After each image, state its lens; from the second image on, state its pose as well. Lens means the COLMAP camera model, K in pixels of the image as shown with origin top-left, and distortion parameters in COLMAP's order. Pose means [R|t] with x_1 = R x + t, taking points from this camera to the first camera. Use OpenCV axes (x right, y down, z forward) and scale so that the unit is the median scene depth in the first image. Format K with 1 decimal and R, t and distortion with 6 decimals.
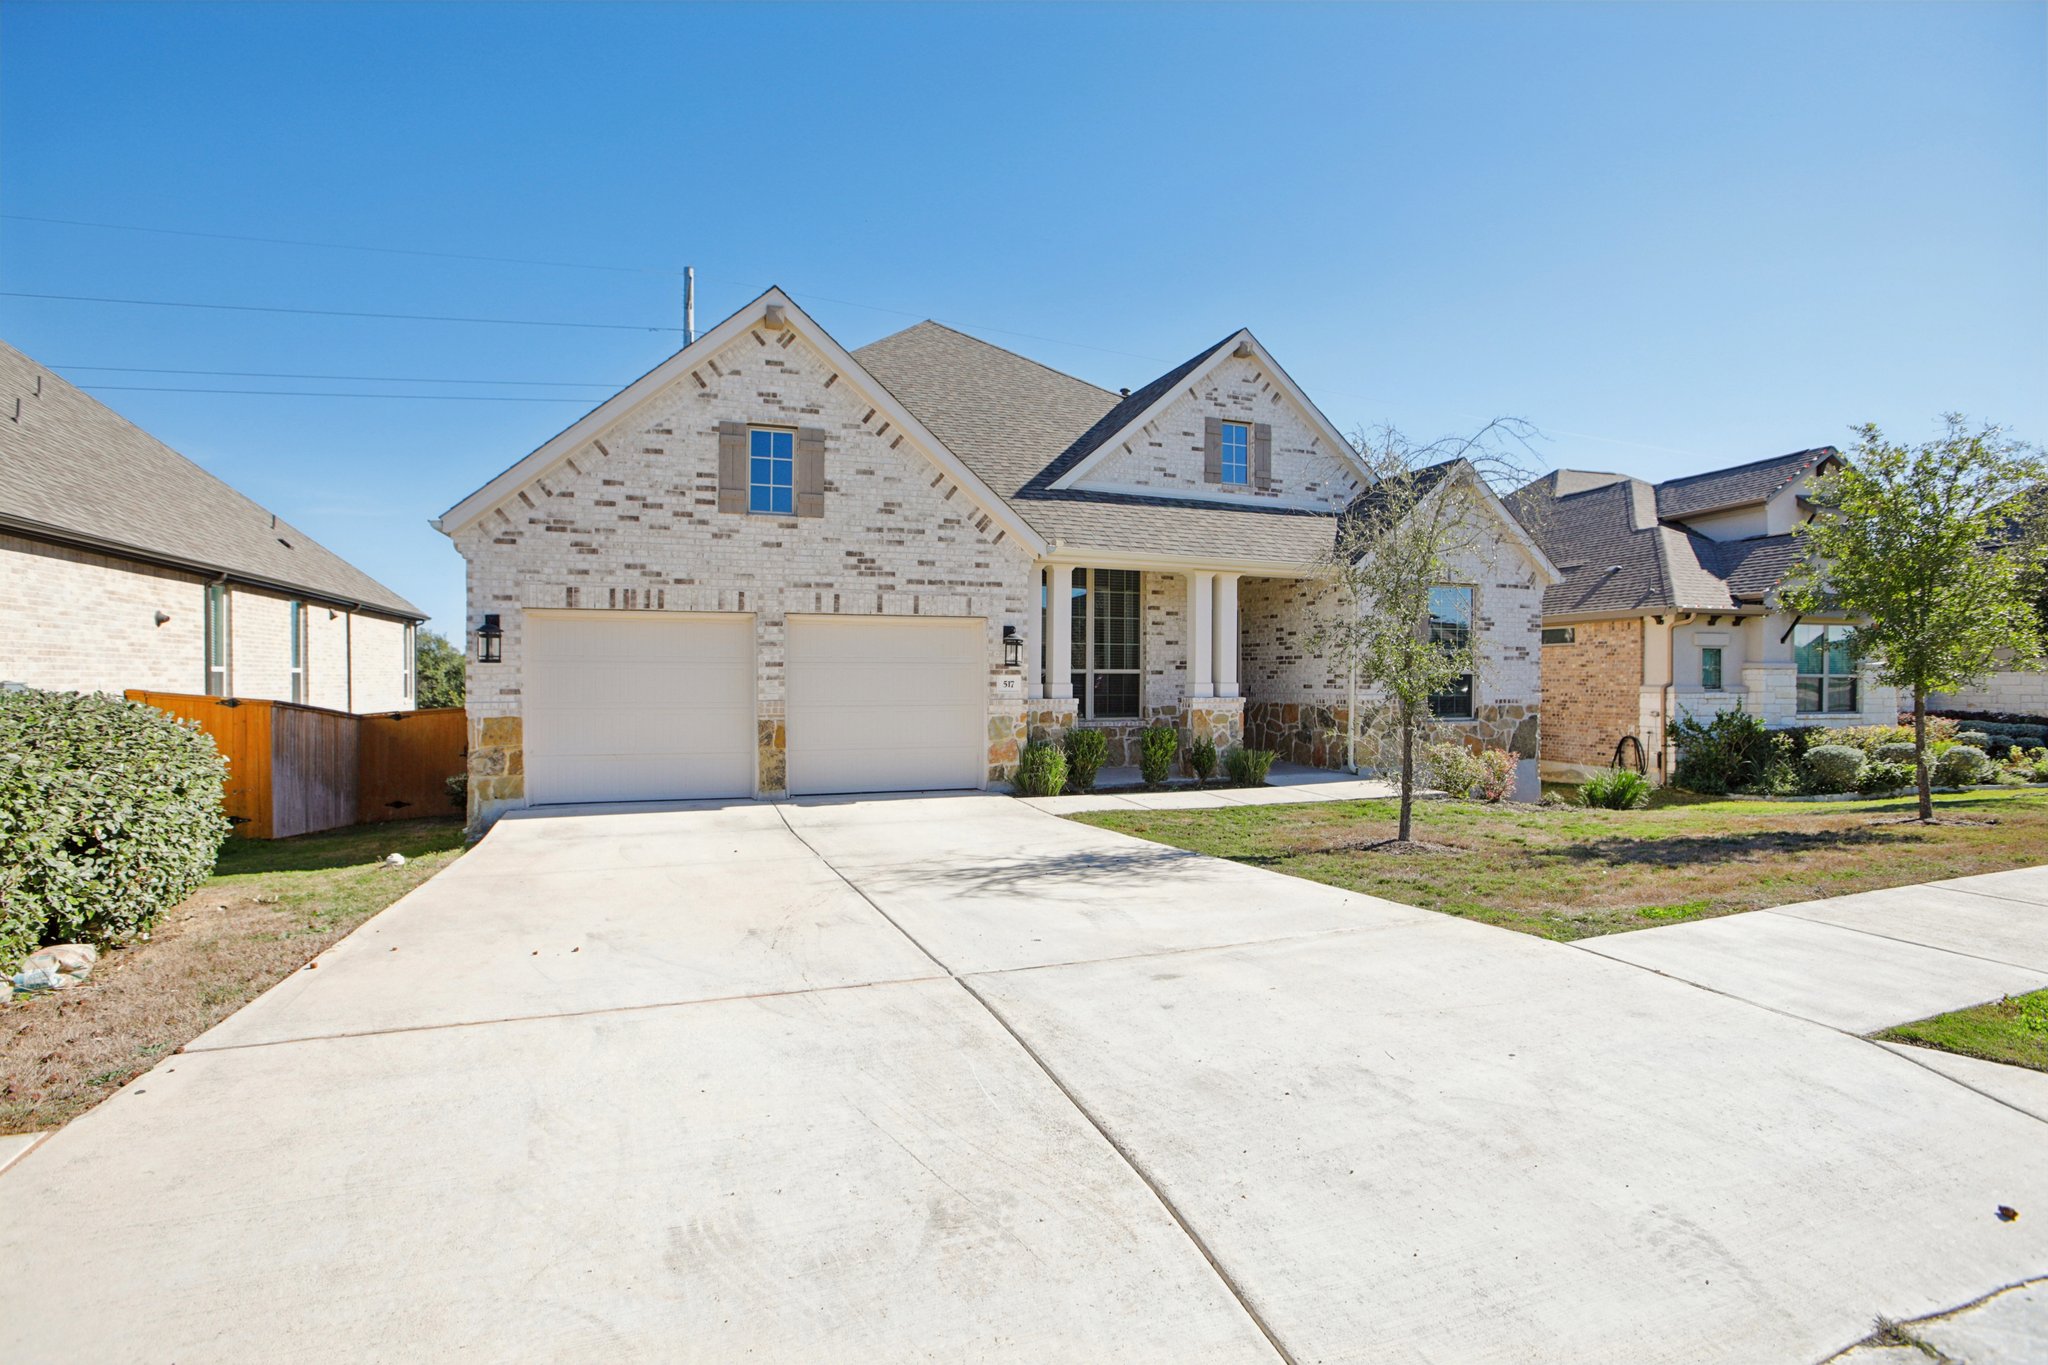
lens RADIAL K [[1014.4, 0, 1021.1], [0, 1014.4, 690.0], [0, 0, 1]] dist [-0.057667, 0.013860]
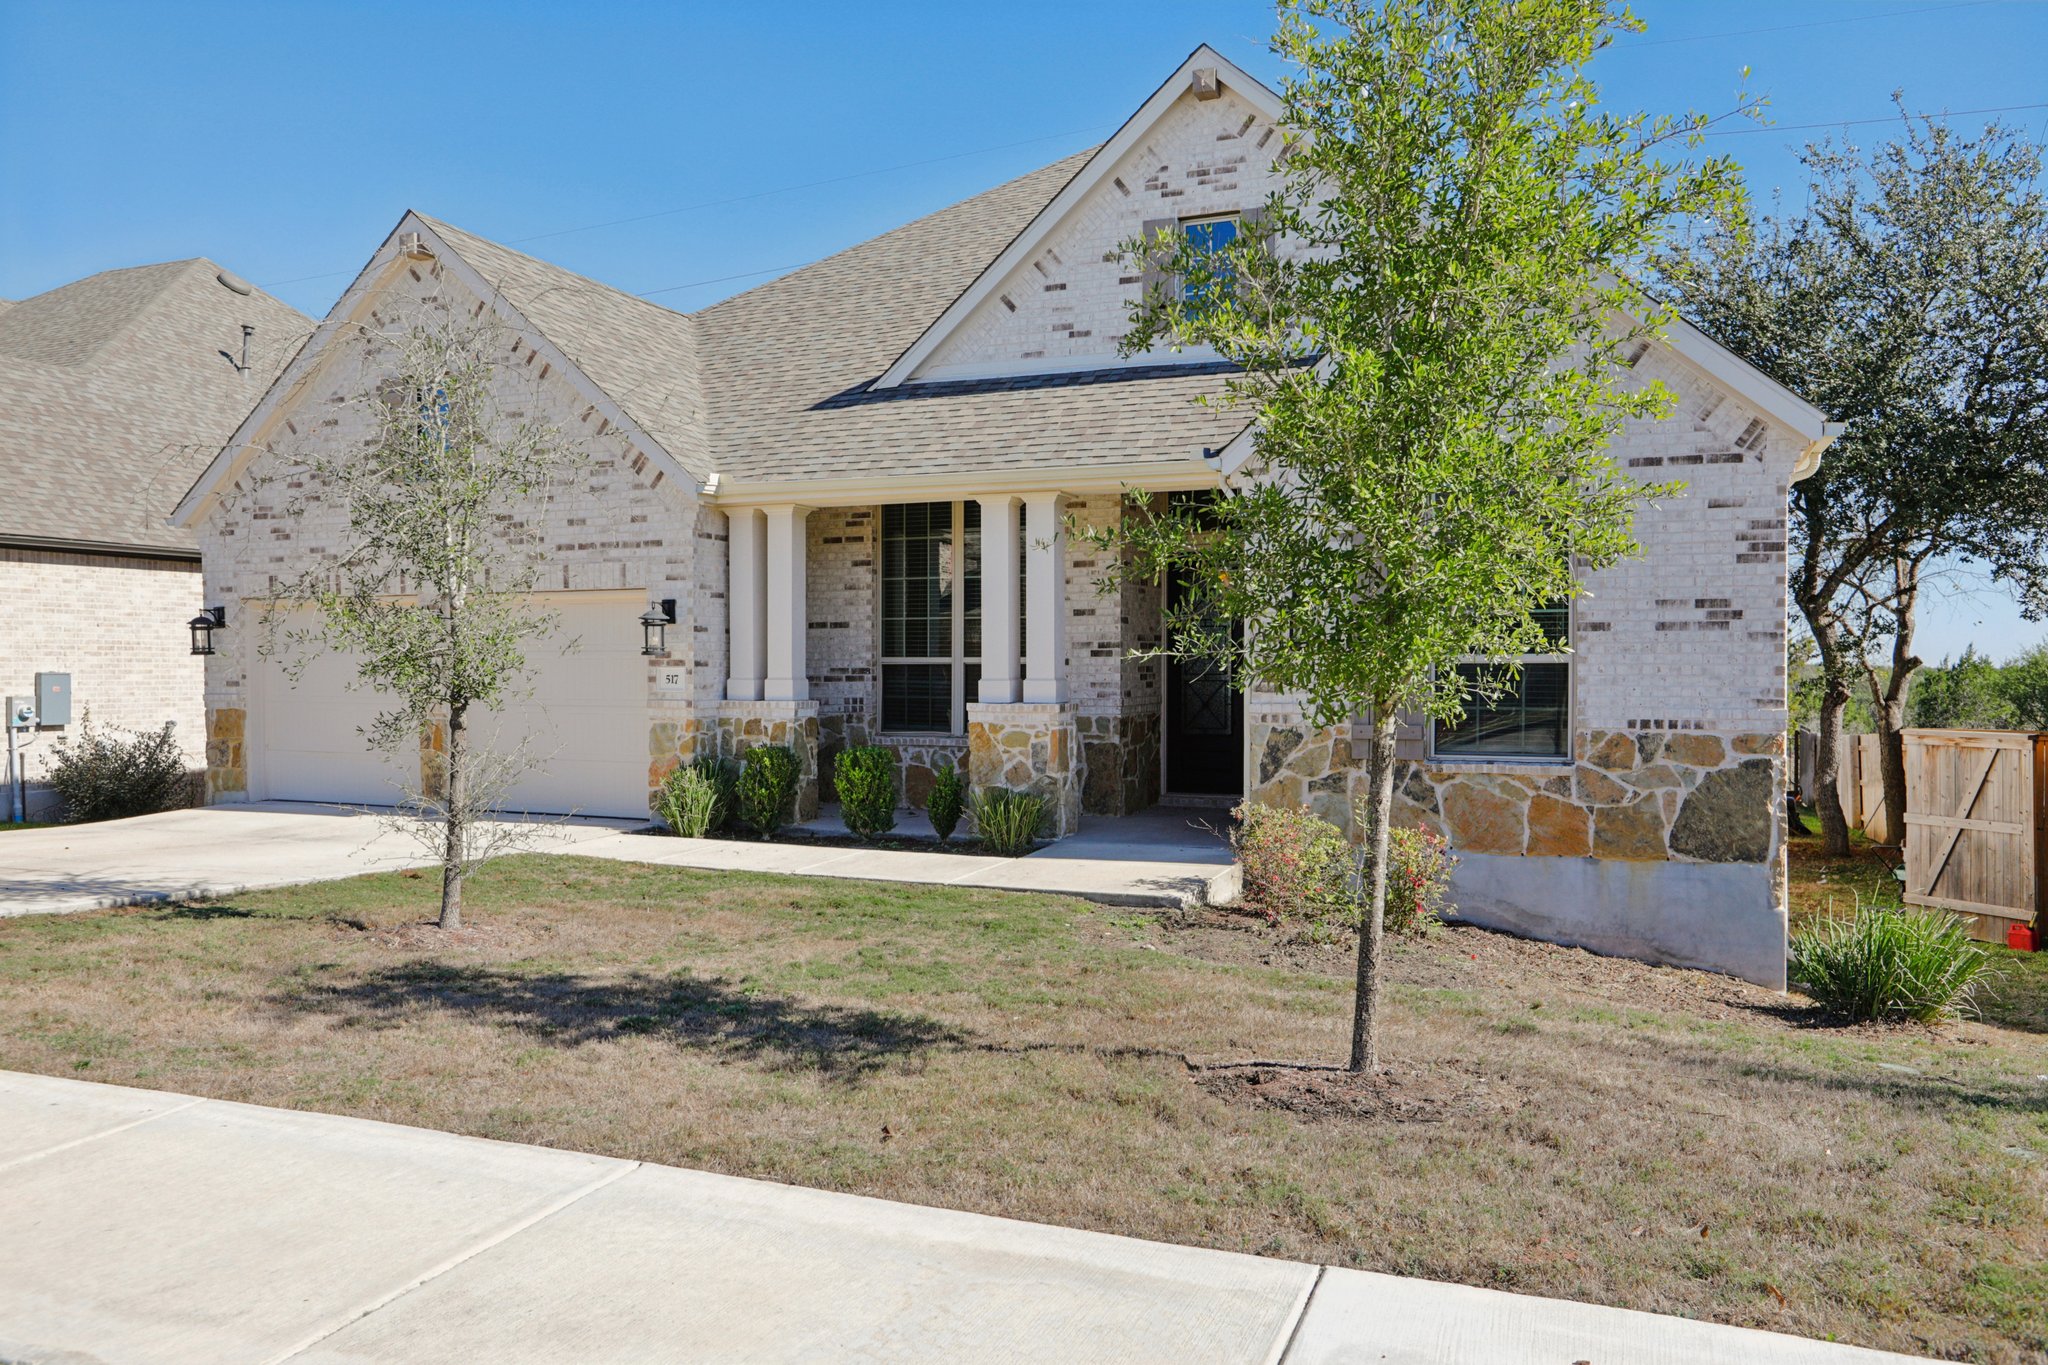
lens RADIAL K [[1517.9, 0, 1016.5], [0, 1517.9, 701.9], [0, 0, 1]] dist [-0.004424, 0.029496]
pose [[0.704467, 0.016122, -0.709553, 0.948146], [-0.008678, 0.999863, 0.014102, -0.007033], [0.709683, -0.003777, 0.704511, 0.413643]]
